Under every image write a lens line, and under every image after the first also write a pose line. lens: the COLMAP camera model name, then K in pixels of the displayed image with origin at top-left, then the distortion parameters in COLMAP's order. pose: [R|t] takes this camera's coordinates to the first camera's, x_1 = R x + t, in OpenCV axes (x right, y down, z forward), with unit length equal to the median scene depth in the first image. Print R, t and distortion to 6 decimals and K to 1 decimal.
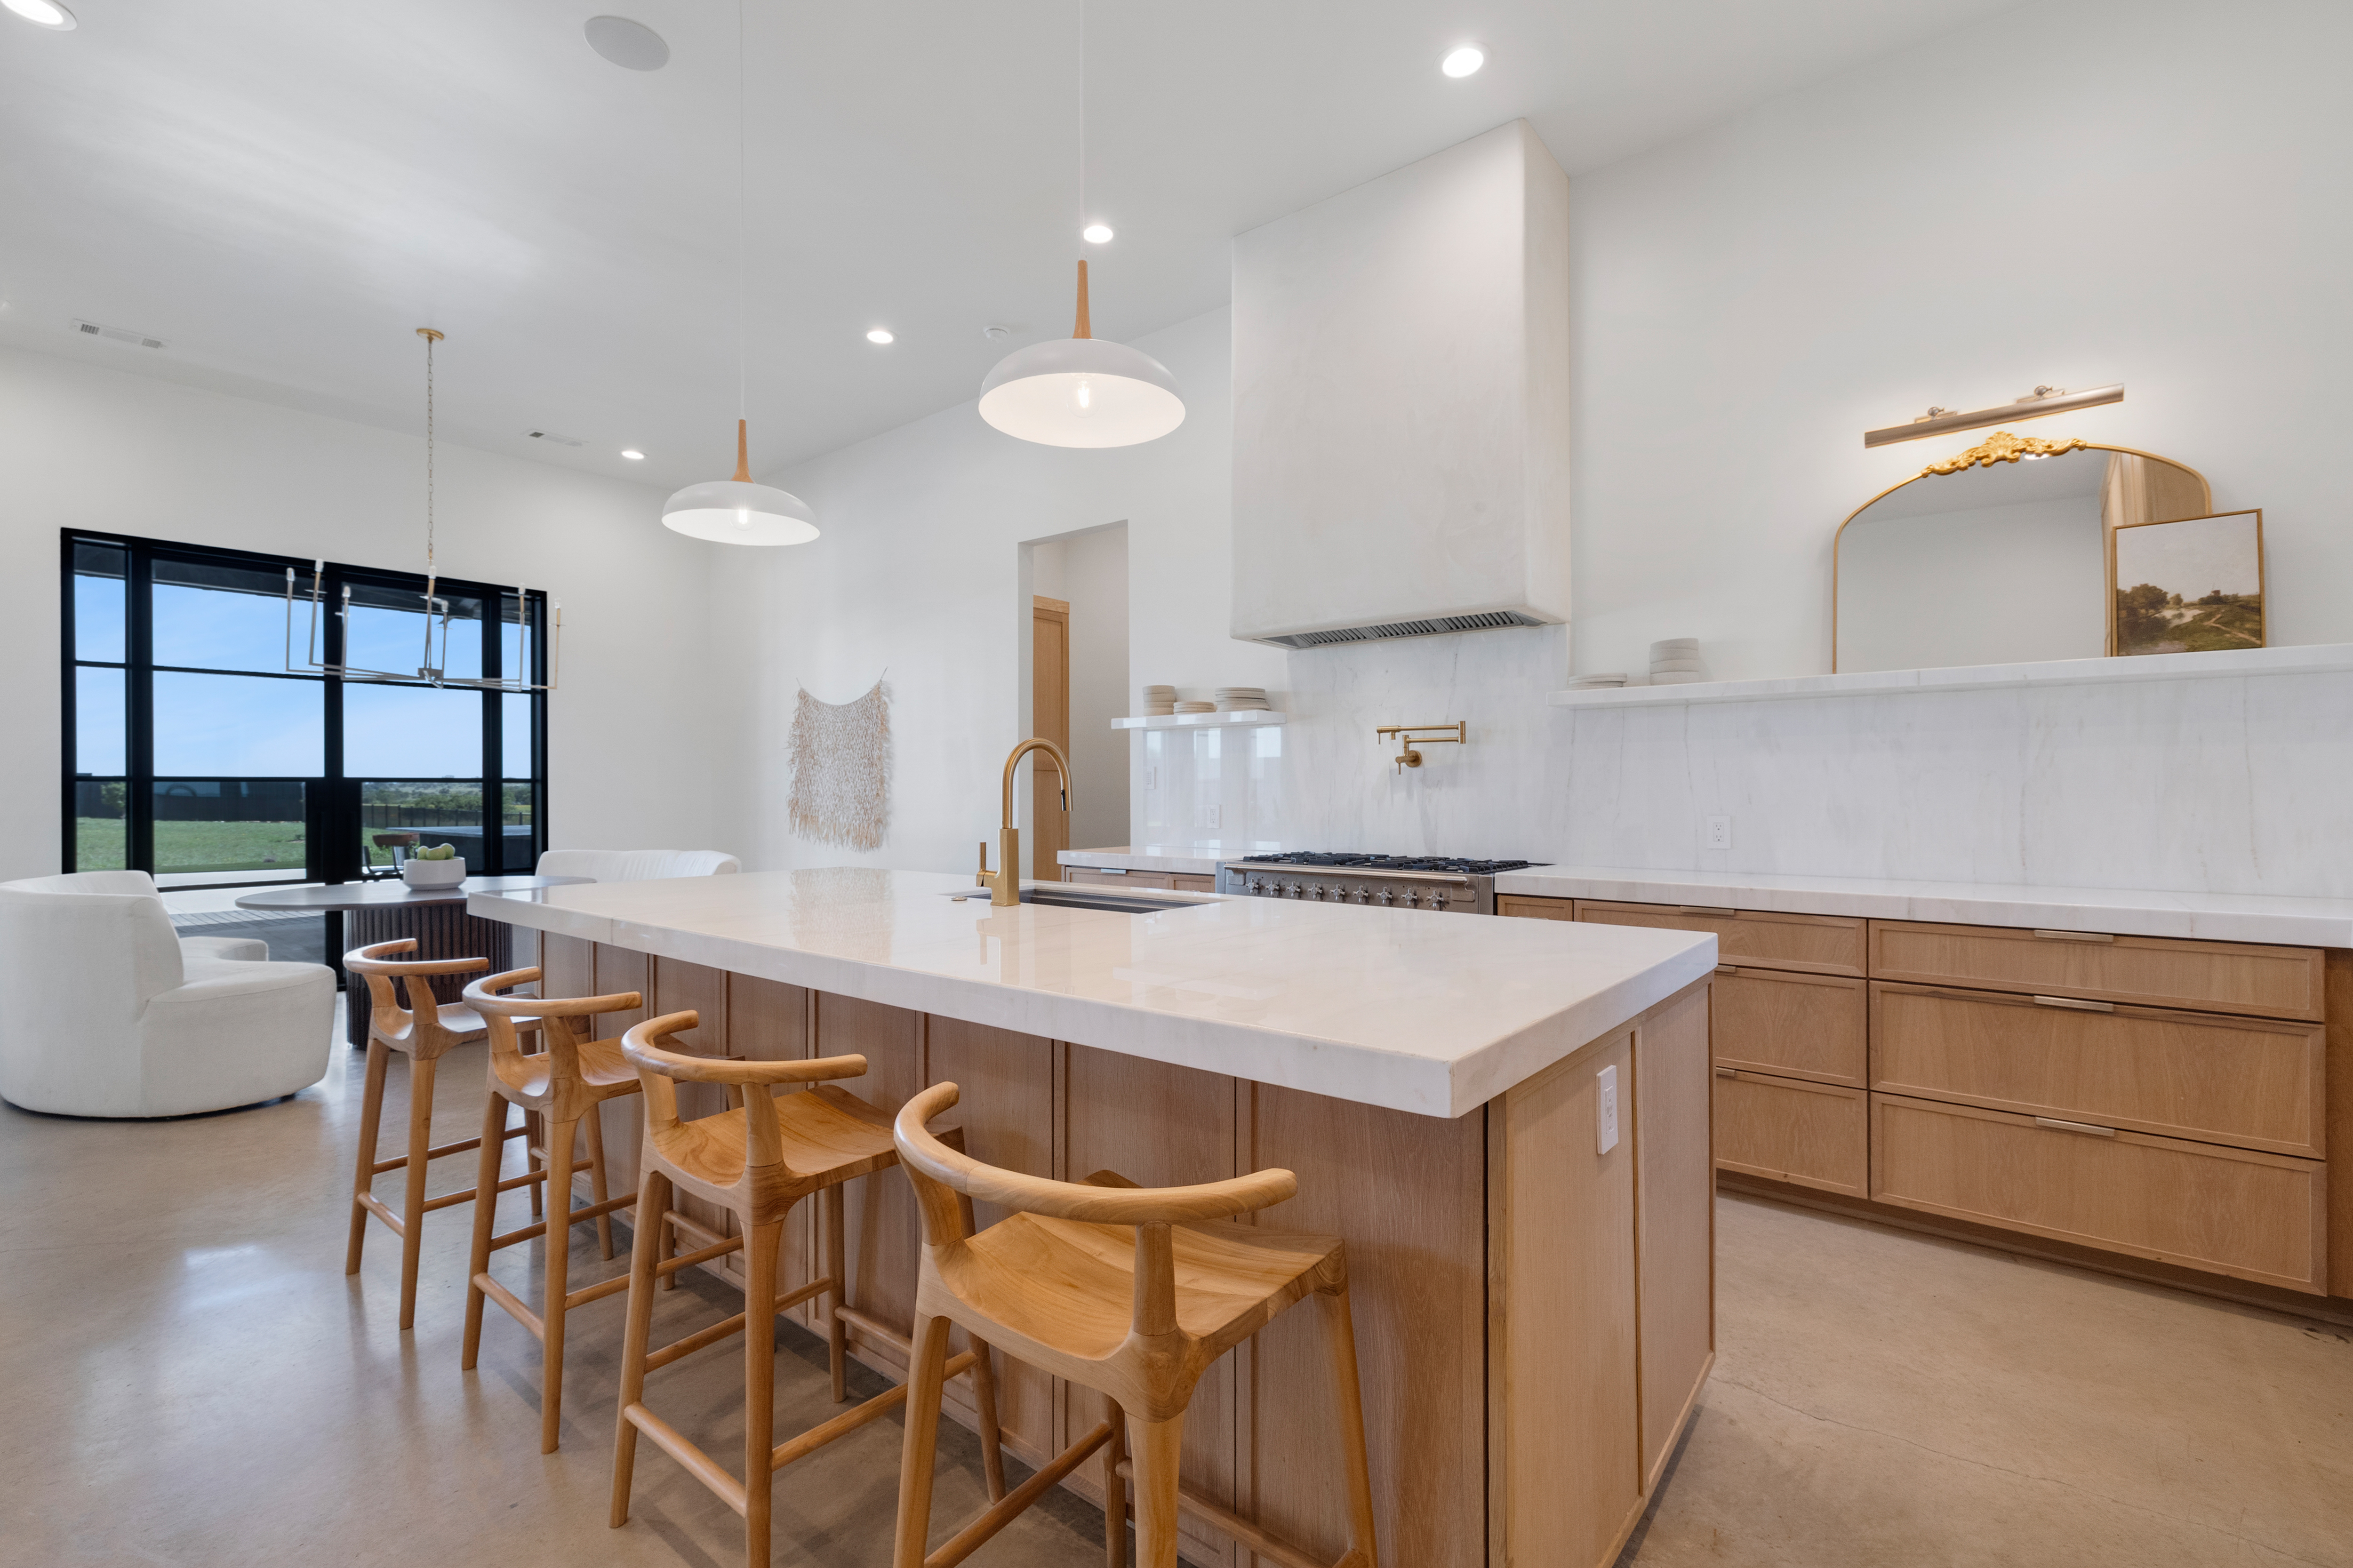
lens RADIAL K [[998.3, 0, 1193.6], [0, 998.3, 796.4], [0, 0, 1]] dist [0.004877, 0.000686]
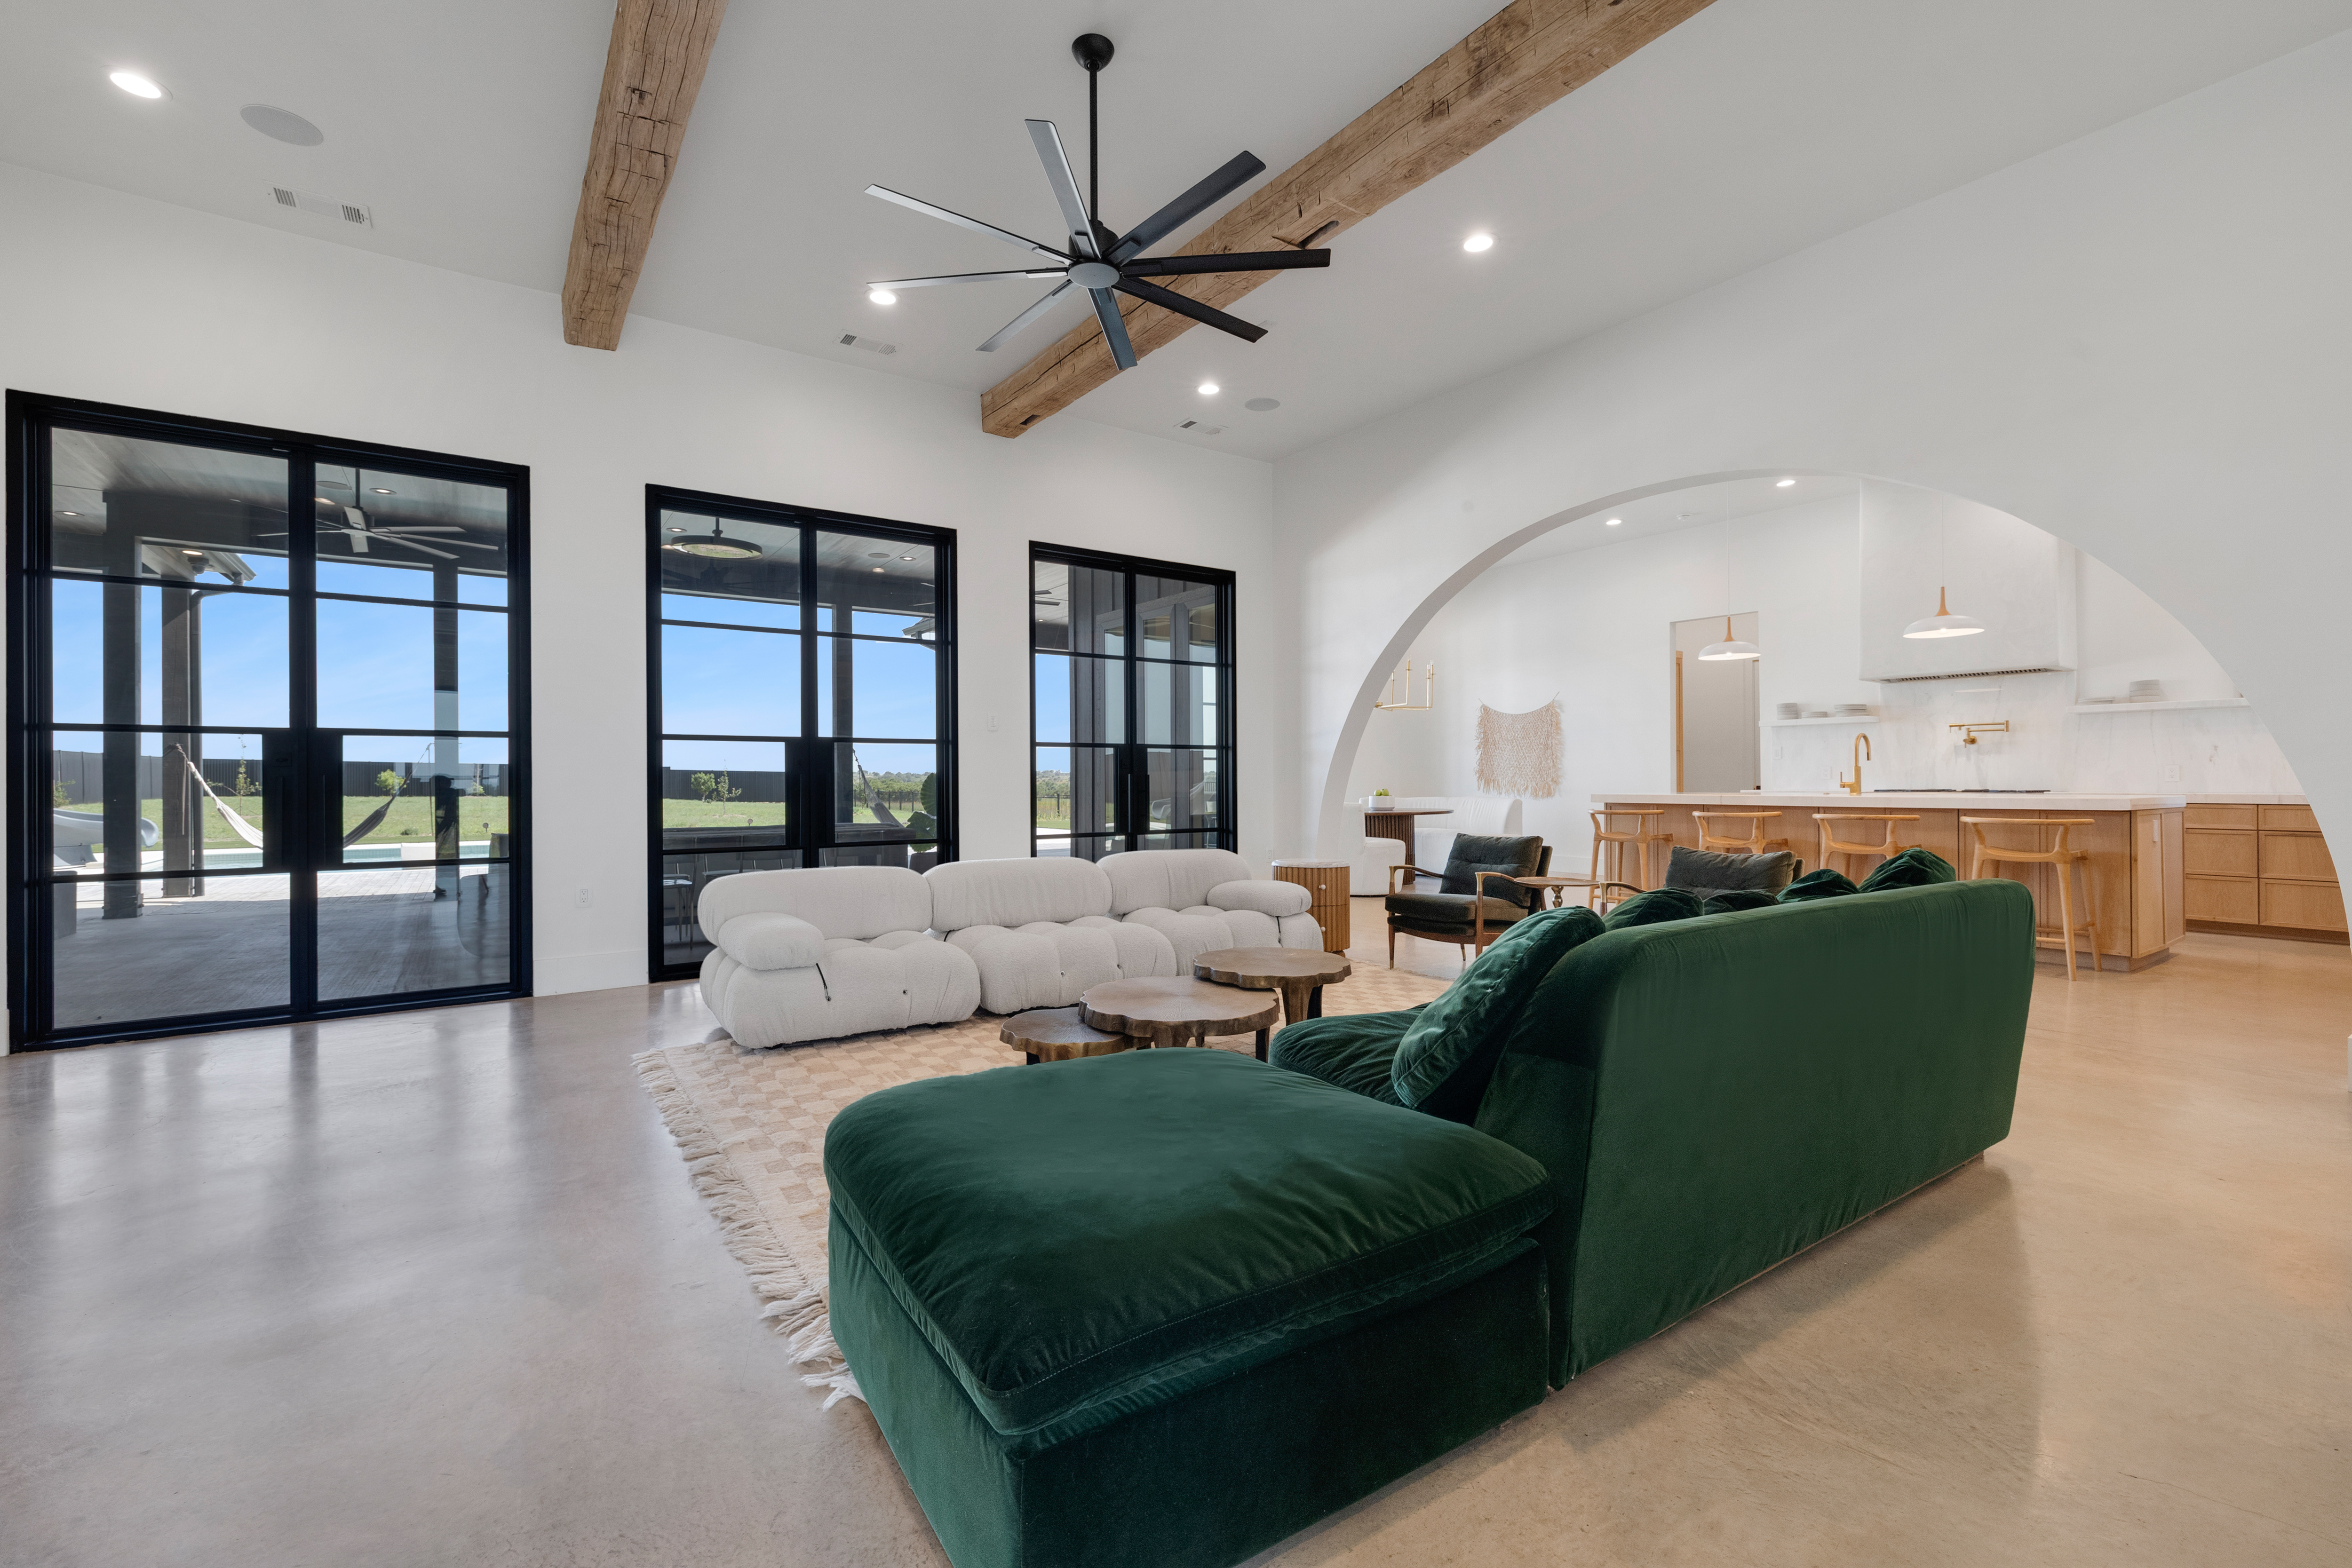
lens RADIAL K [[997.8, 0, 1159.5], [0, 997.8, 776.6], [0, 0, 1]] dist [0.004877, 0.000686]
pose [[0.960036, -0.011500, -0.279640, -0.750379], [0.010953, 0.999934, -0.003520, 0.022617], [0.279662, 0.000317, 0.960099, -1.306430]]
